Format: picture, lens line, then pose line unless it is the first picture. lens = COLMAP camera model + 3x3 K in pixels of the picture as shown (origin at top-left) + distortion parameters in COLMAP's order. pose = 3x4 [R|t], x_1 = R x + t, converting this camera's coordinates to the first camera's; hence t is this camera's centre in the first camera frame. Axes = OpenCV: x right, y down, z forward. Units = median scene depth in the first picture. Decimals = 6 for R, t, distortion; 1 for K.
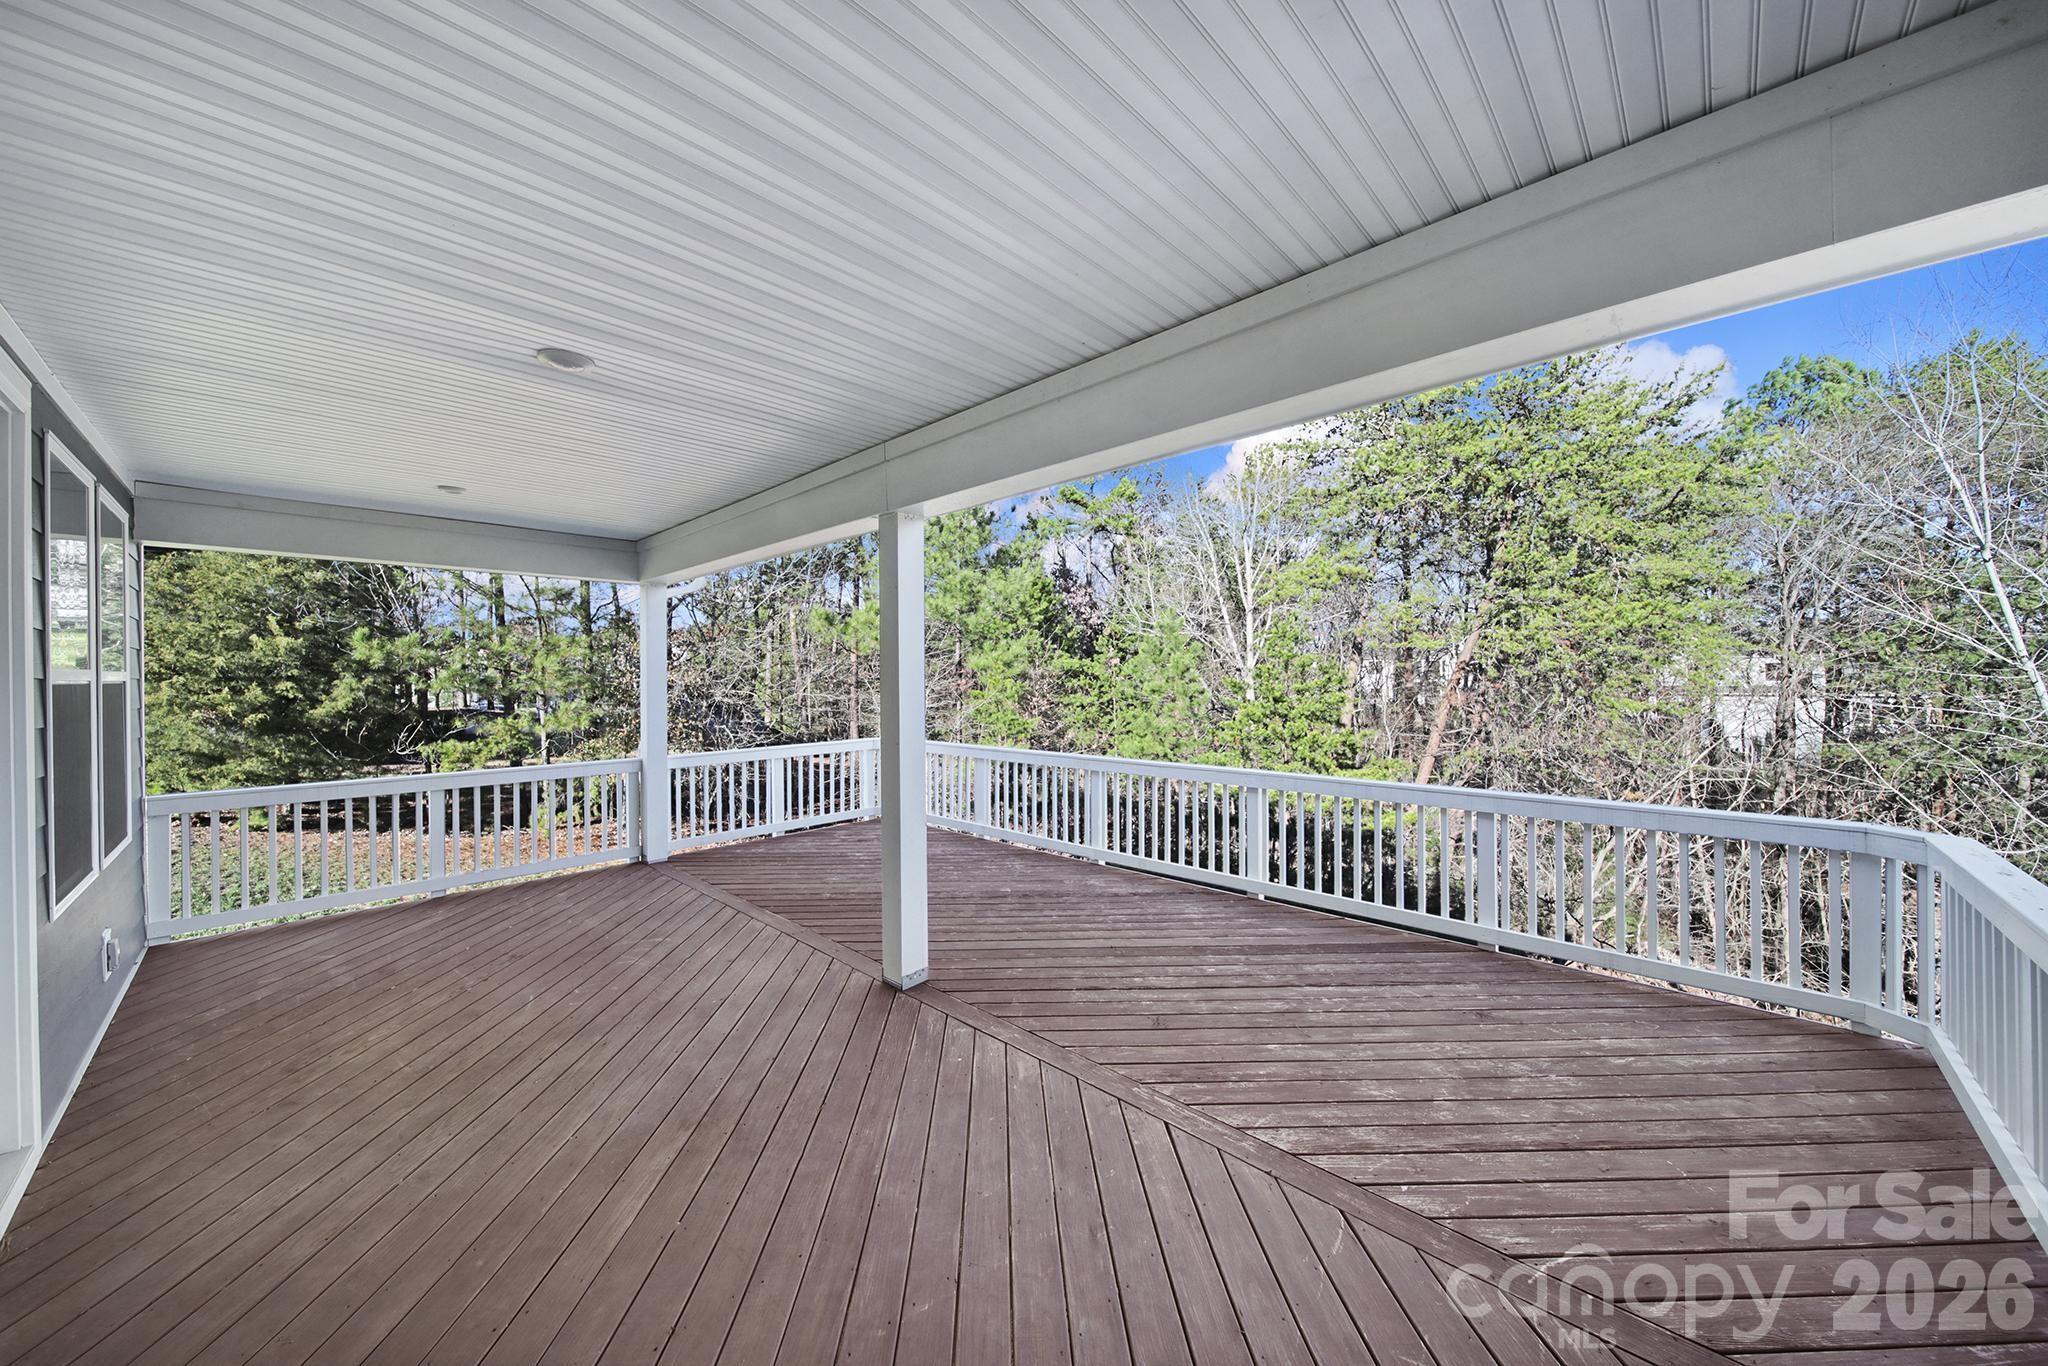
lens RADIAL K [[719.9, 0, 1023.6], [0, 719.9, 681.0], [0, 0, 1]] dist [-0.002013, -0.000968]
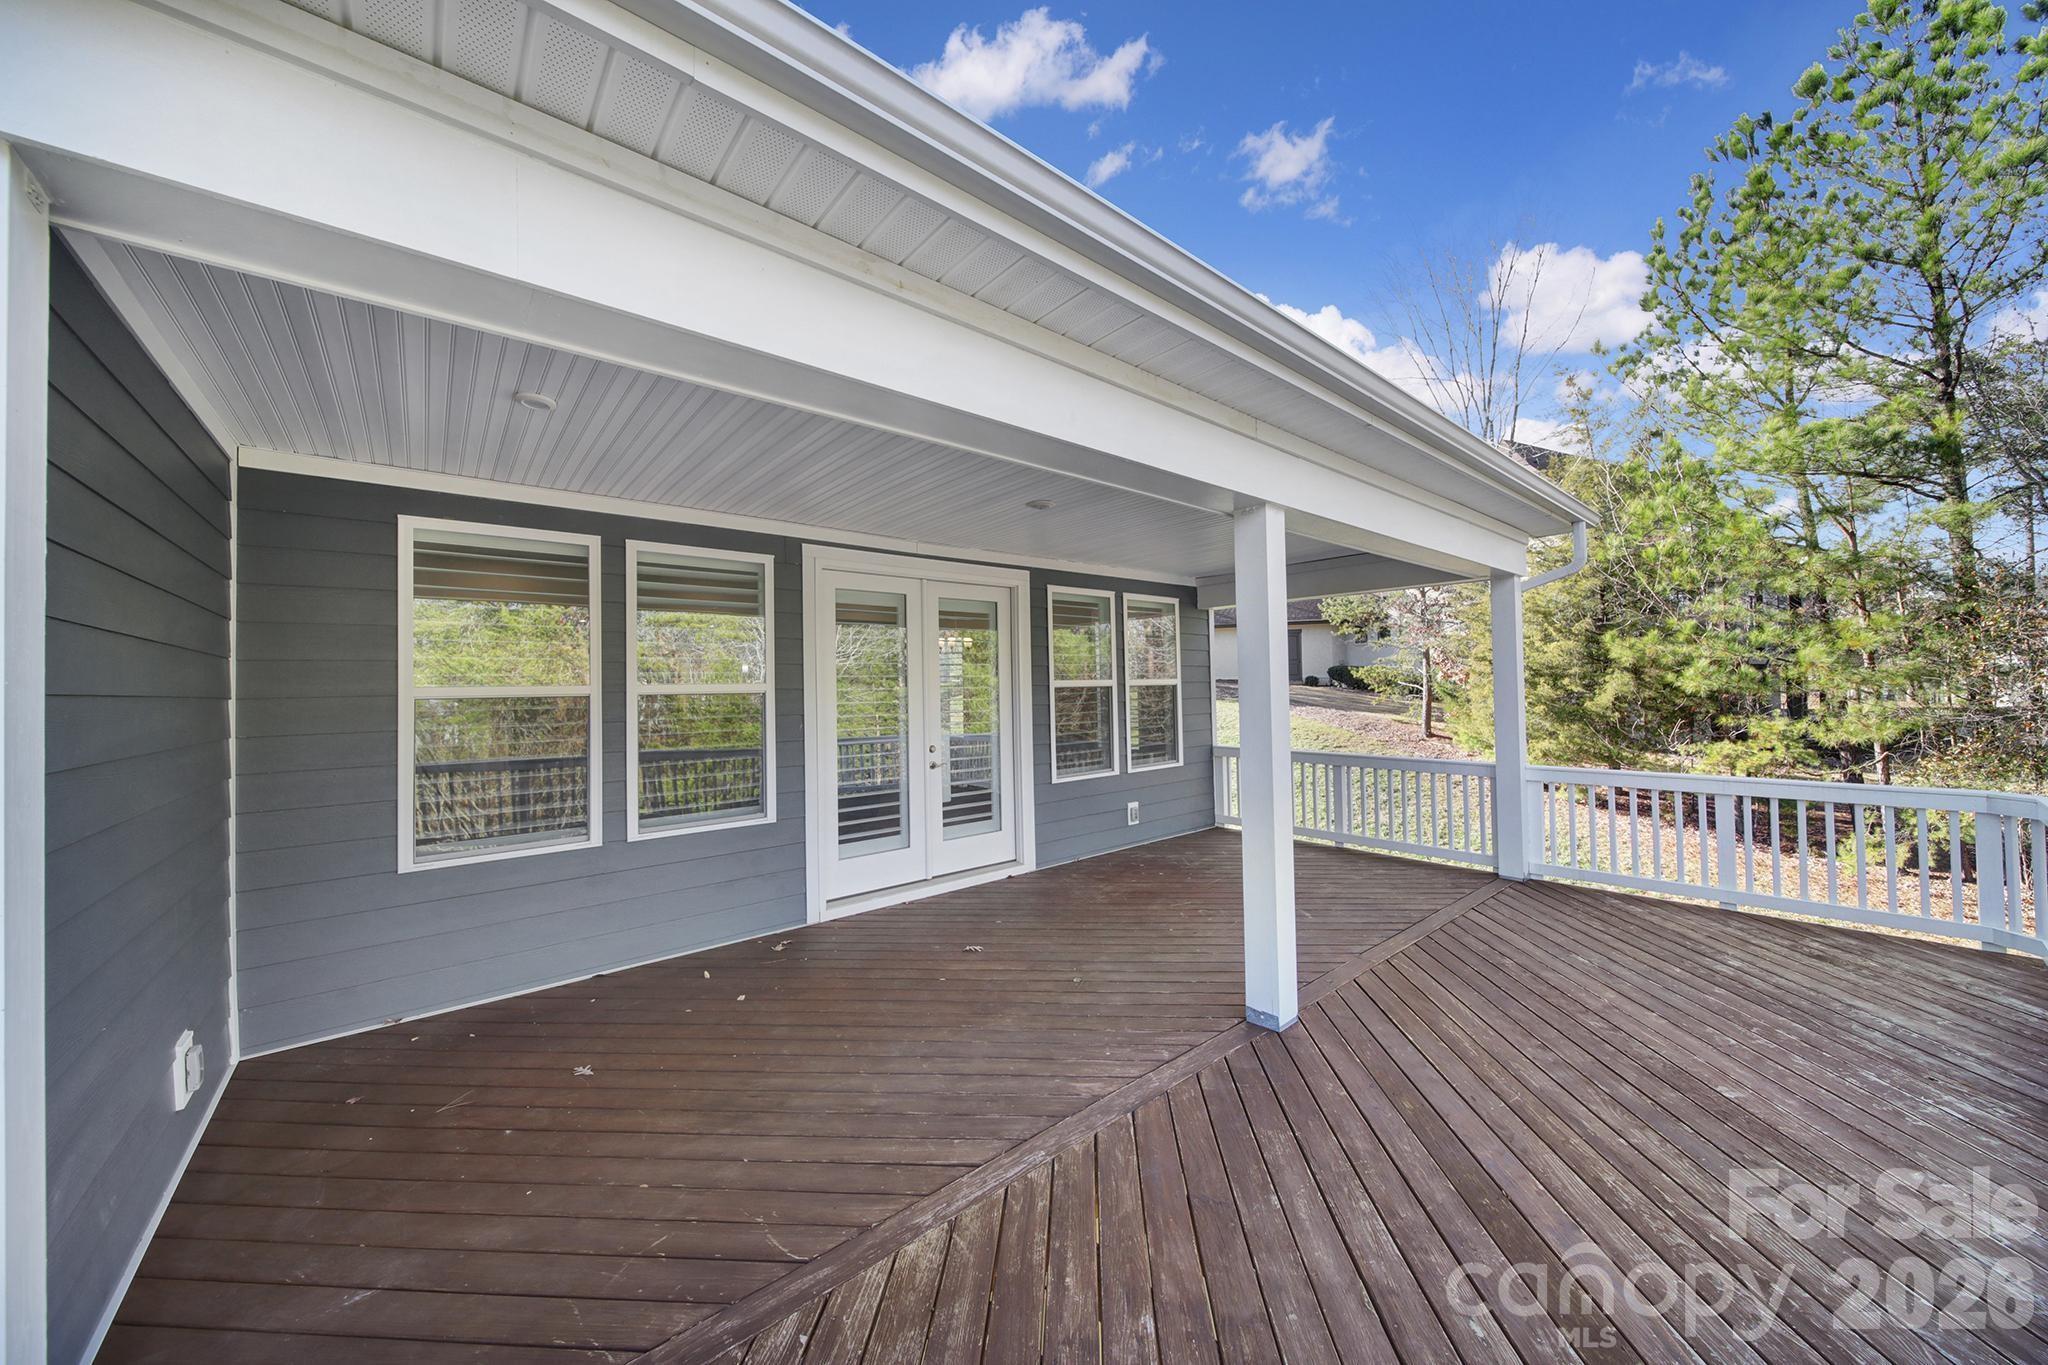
lens RADIAL K [[719.9, 0, 1028.5], [0, 719.9, 677.8], [0, 0, 1]] dist [-0.002013, -0.000968]
pose [[-0.113197, -0.007179, -0.993547, 0.225221], [0.015991, 0.999831, -0.009046, -0.003668], [0.993444, -0.016911, -0.113063, 0.233732]]
